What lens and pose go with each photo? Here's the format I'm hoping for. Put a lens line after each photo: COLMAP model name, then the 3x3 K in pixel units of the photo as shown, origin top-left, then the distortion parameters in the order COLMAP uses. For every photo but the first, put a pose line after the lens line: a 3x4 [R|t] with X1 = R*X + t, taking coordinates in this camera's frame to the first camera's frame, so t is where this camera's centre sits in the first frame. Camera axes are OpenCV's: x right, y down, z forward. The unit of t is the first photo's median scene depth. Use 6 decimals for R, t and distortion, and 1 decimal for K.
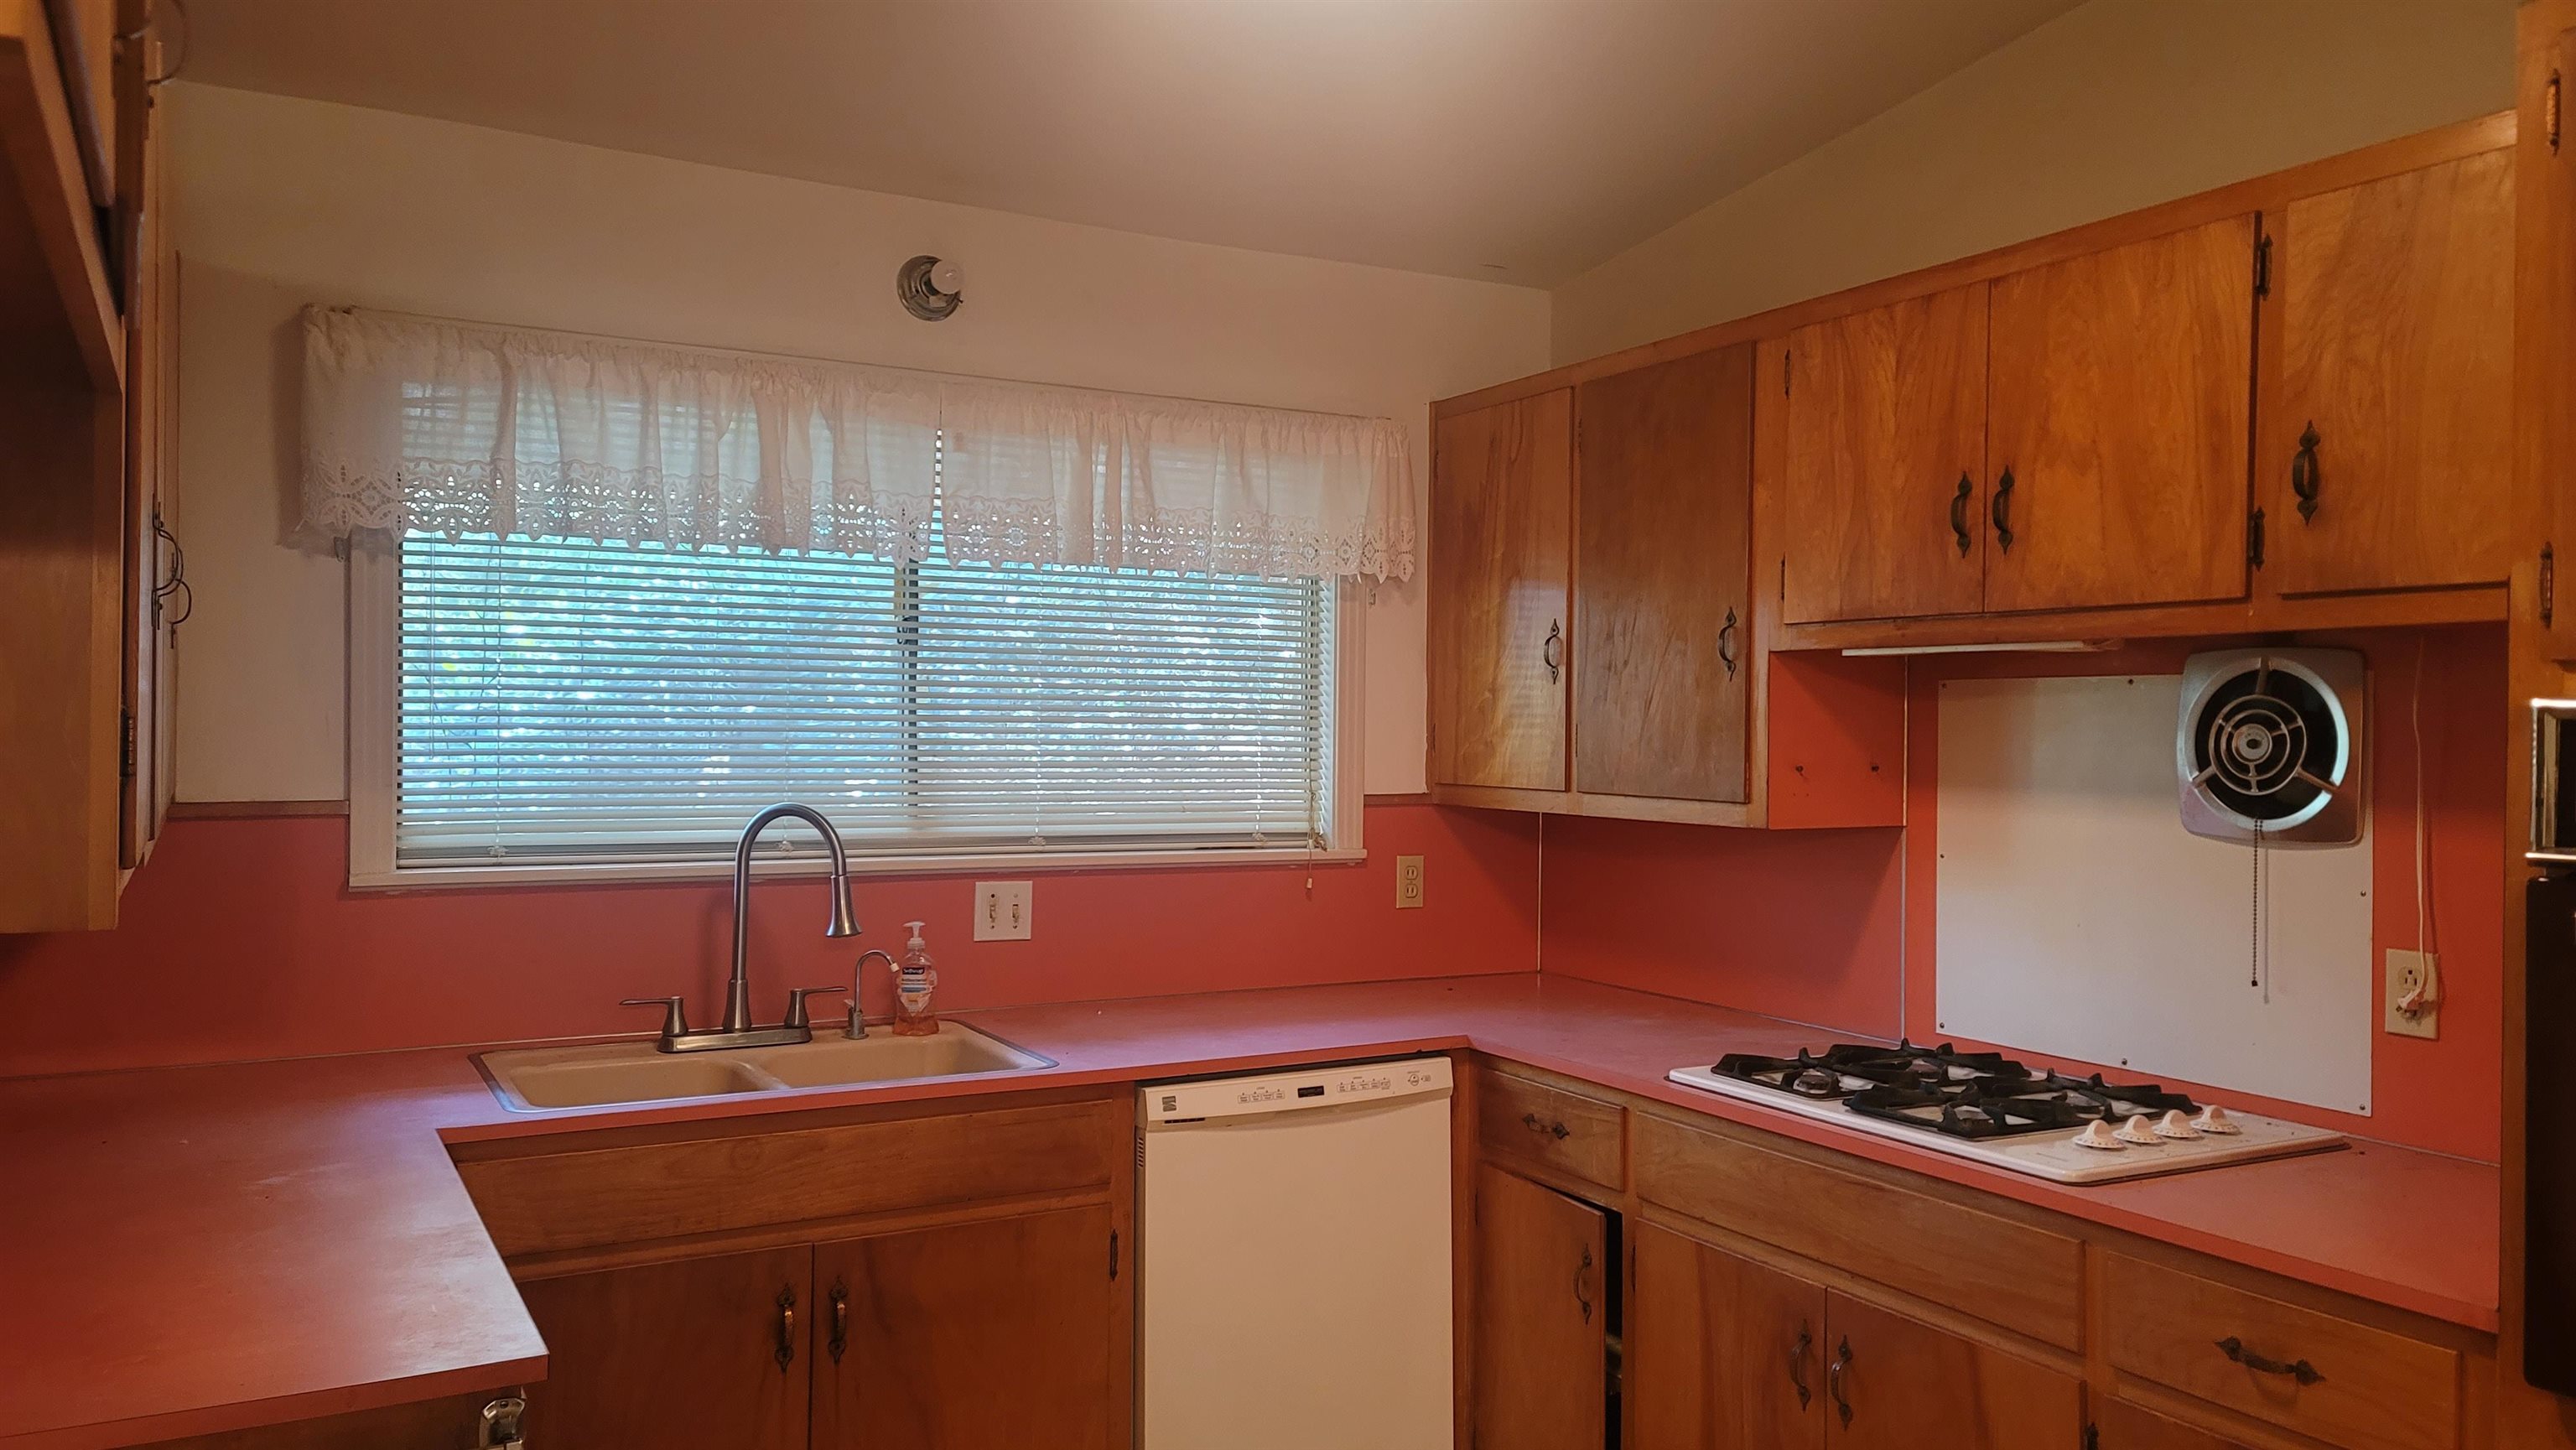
lens RADIAL K [[1856.5, 0, 1277.3], [0, 1856.5, 727.2], [0, 0, 1]] dist [0.049438, -0.039572]
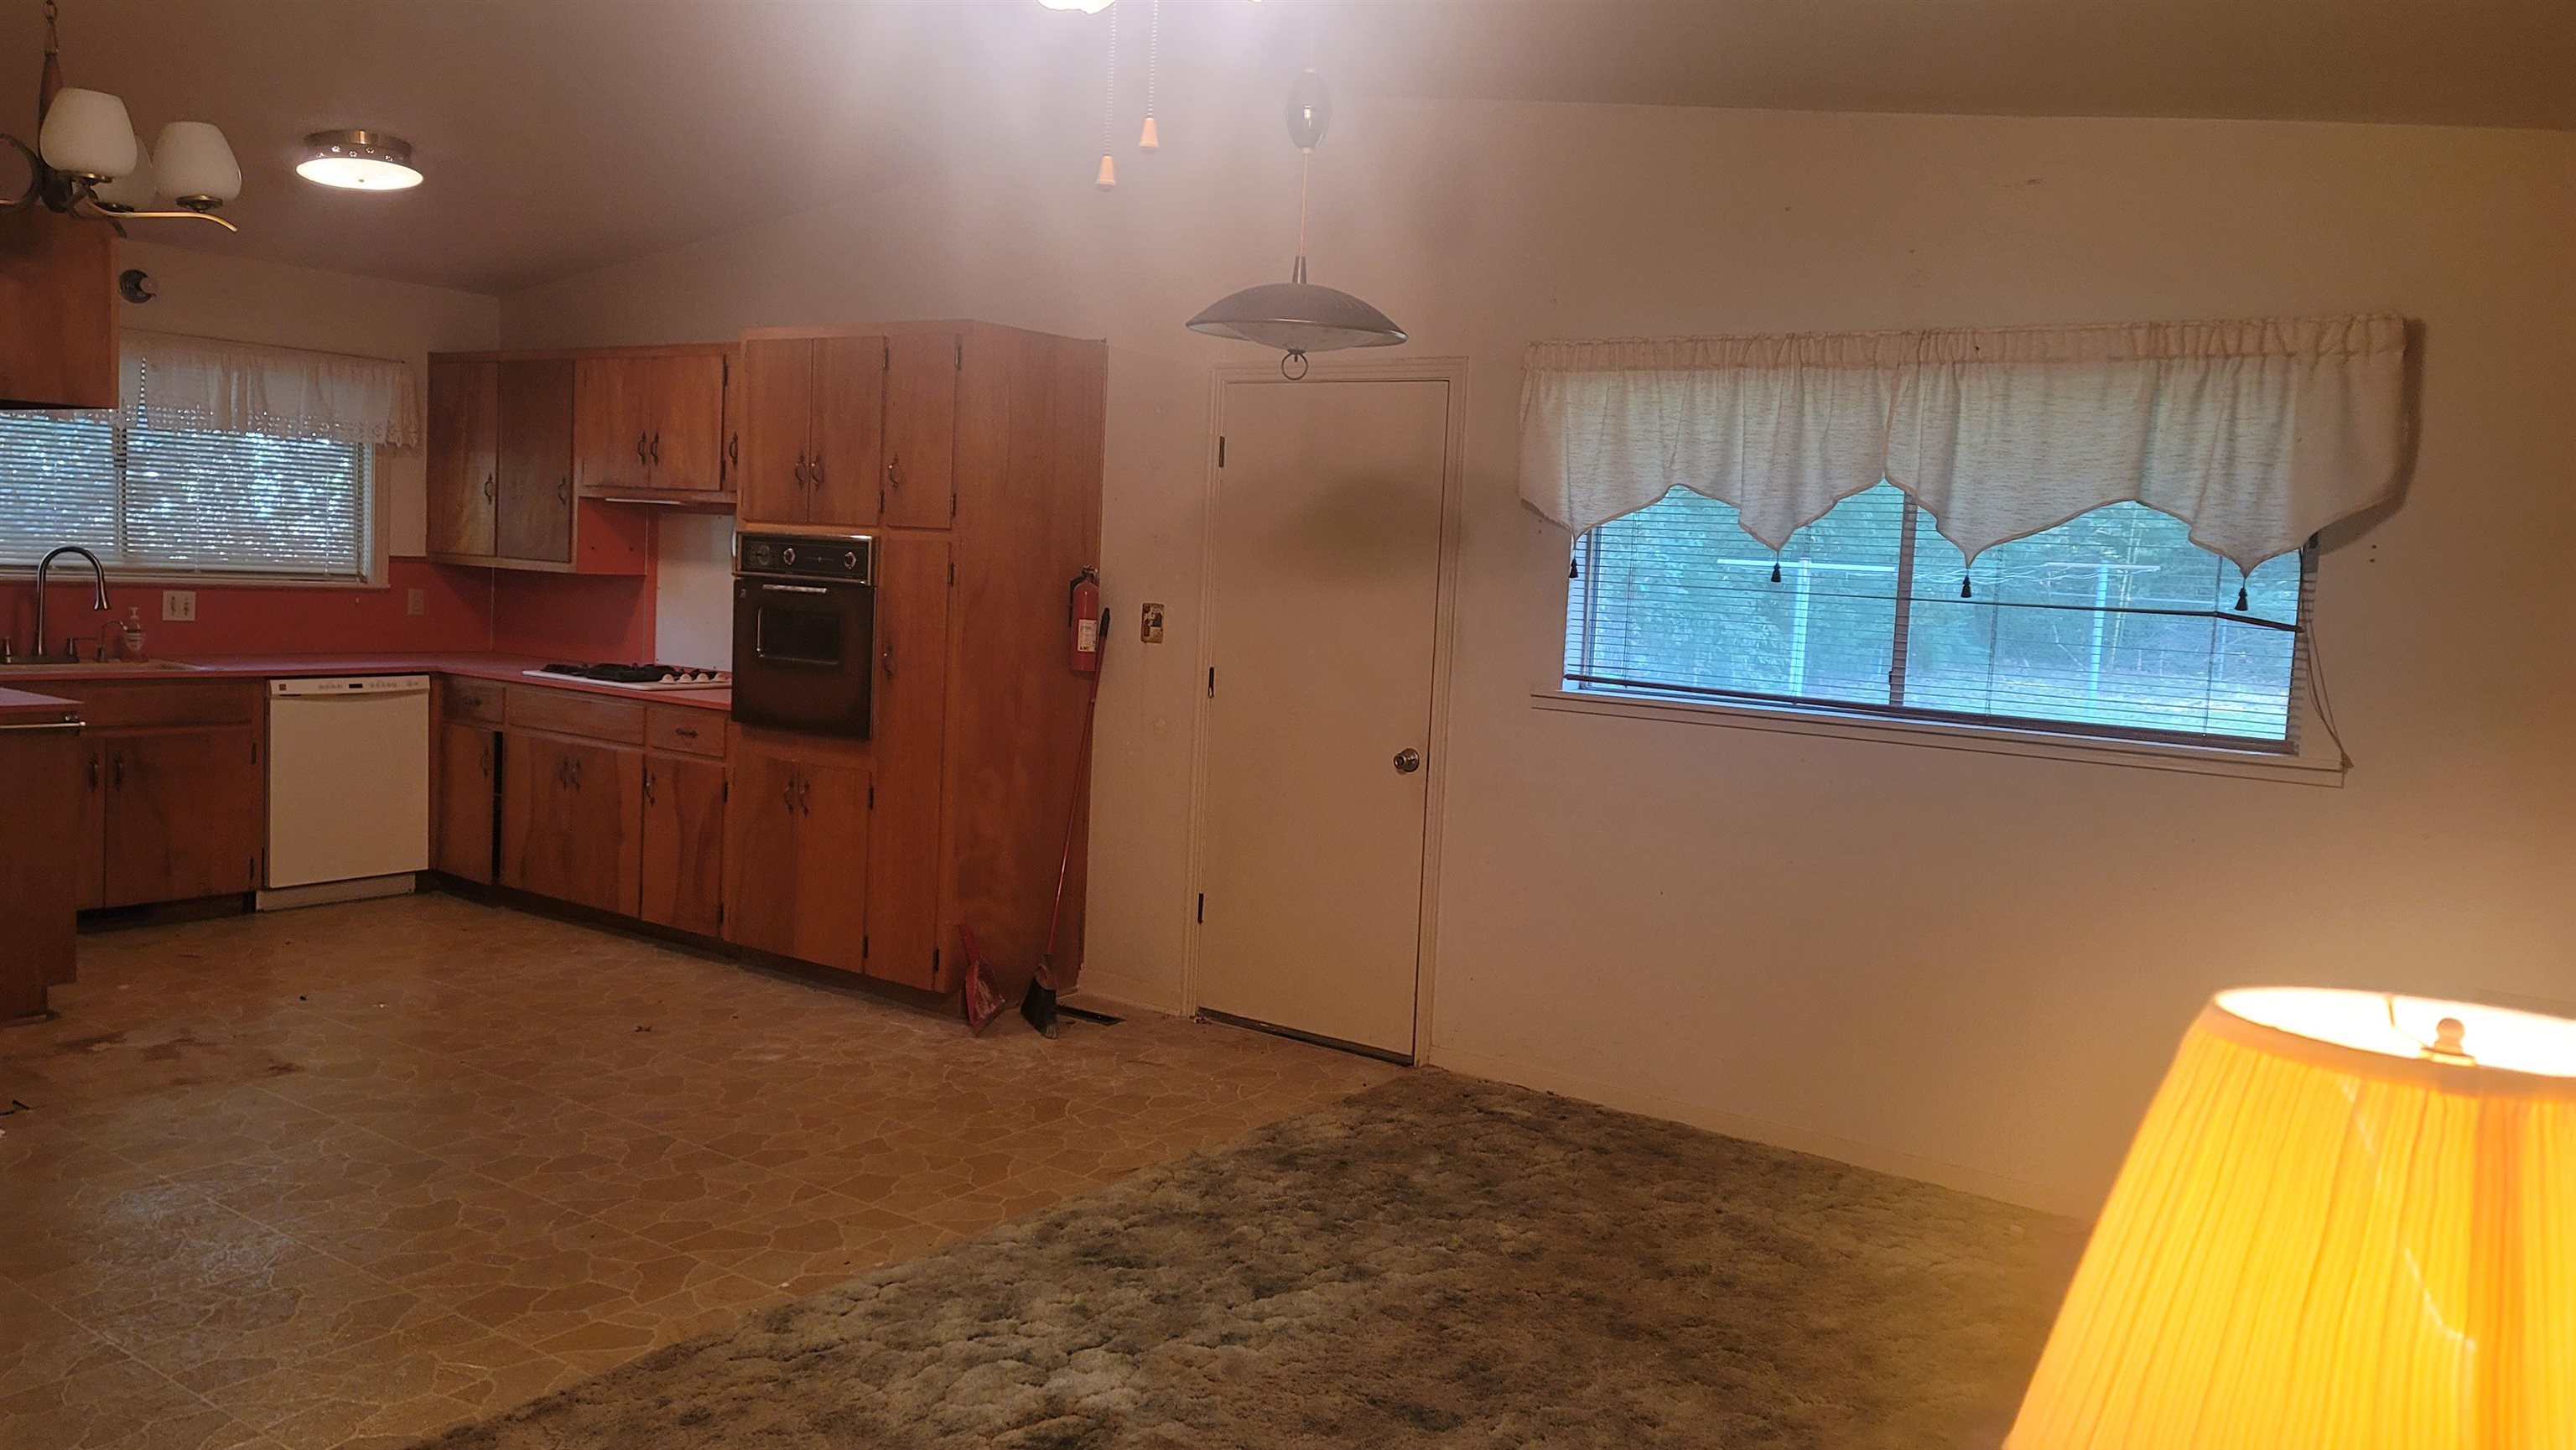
lens RADIAL K [[1856.5, 0, 1302.5], [0, 1856.5, 700.2], [0, 0, 1]] dist [0.049438, -0.039572]
pose [[0.892177, -0.001120, 0.451684, 0.015366], [-0.039498, 0.995973, 0.080486, -0.010908], [-0.449955, -0.089648, 0.888540, -1.428827]]
